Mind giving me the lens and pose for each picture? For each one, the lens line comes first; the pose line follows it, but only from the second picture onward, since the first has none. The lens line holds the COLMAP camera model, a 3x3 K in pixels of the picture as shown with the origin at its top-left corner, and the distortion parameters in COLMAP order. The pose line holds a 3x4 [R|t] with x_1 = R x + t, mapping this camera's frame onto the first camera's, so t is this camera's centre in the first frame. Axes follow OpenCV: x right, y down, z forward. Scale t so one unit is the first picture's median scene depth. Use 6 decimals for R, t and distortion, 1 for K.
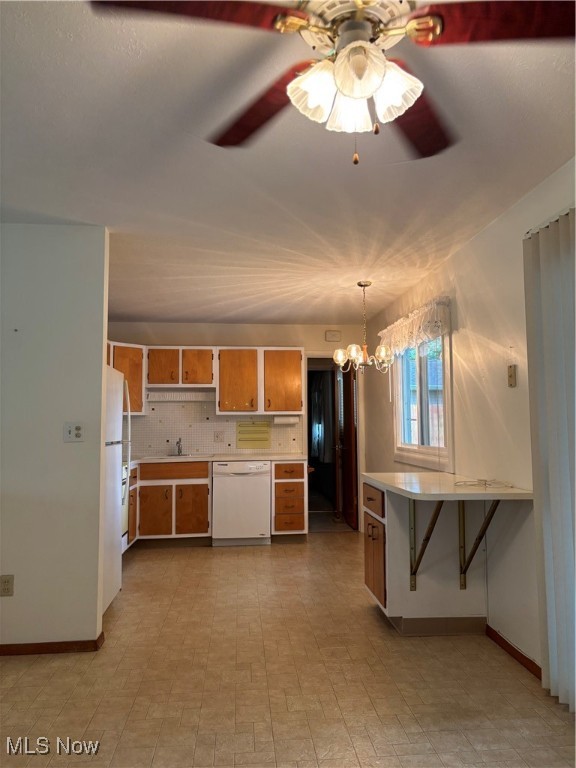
lens RADIAL K [[575.3, 0, 288.0], [0, 575.3, 384.0], [0, 0, 1]] dist [0.006893, -0.001037]
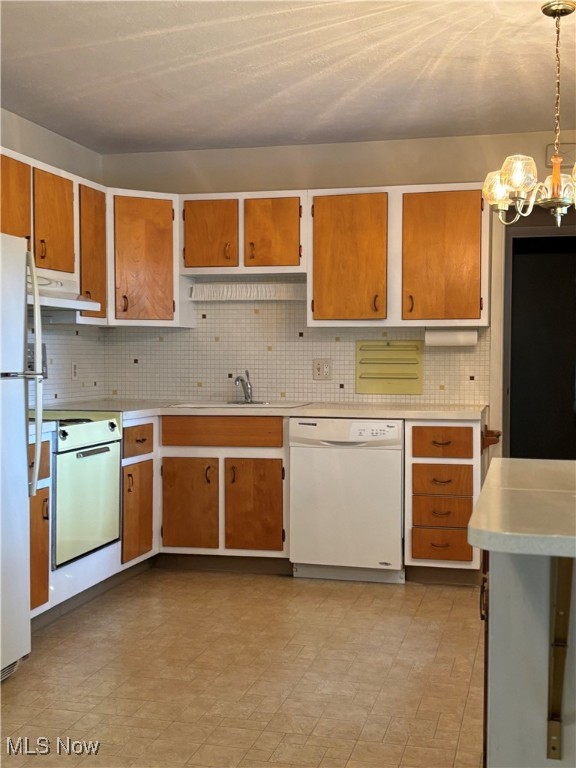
lens RADIAL K [[955.5, 0, 285.7], [0, 955.5, 398.7], [0, 0, 1]] dist [0.211310, -0.591866]
pose [[0.938639, 0.028758, -0.343701, 0.157050], [0.012954, 0.992875, 0.118451, 0.016256], [0.344659, -0.115635, 0.931579, 0.195931]]
